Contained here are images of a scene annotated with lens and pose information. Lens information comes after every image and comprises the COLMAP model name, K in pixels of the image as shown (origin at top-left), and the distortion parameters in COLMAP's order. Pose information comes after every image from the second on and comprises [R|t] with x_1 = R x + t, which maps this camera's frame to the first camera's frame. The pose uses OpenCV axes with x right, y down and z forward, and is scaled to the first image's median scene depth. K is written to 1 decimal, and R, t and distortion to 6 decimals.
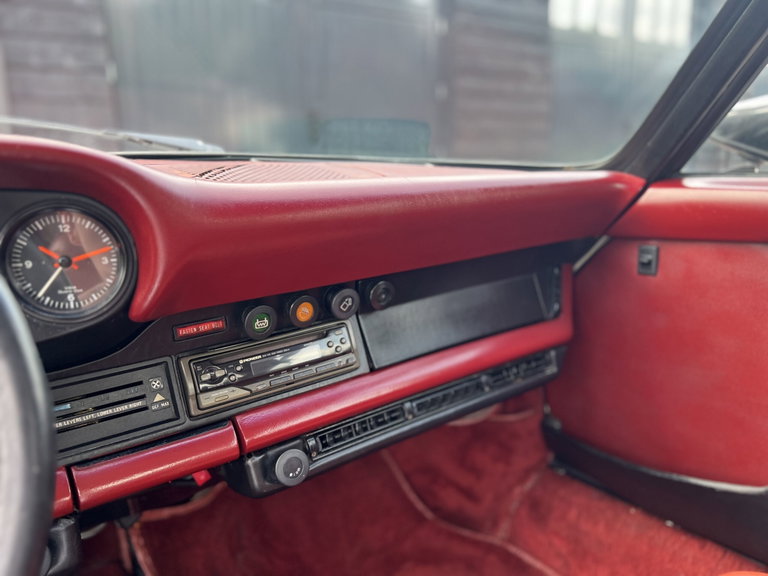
lens RADIAL K [[583.1, 0, 388.2], [0, 583.1, 291.0], [0, 0, 1]] dist [0.039582, -0.049771]
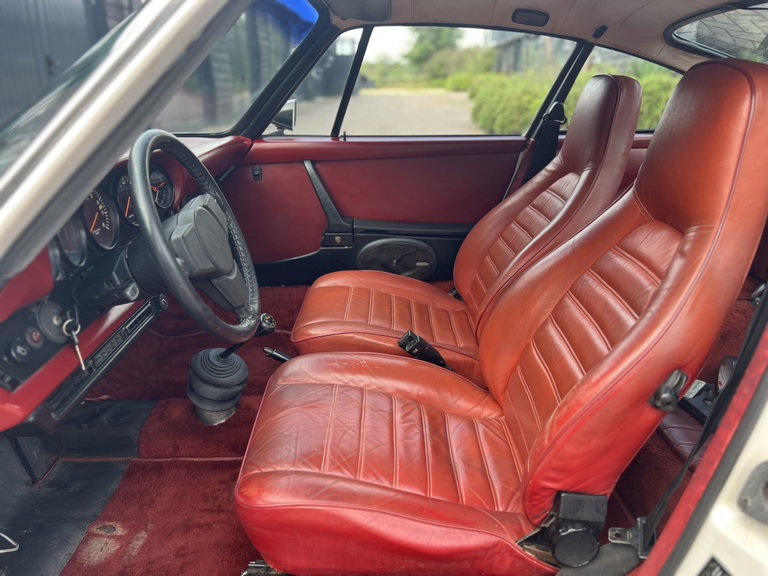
lens RADIAL K [[586.6, 0, 382.4], [0, 586.6, 291.1], [0, 0, 1]] dist [0.029081, -0.035980]
pose [[0.597298, -0.256054, 0.760047, -1.144925], [0.168808, 0.966574, 0.192971, 0.030475], [-0.784053, 0.013041, 0.620557, -0.829111]]
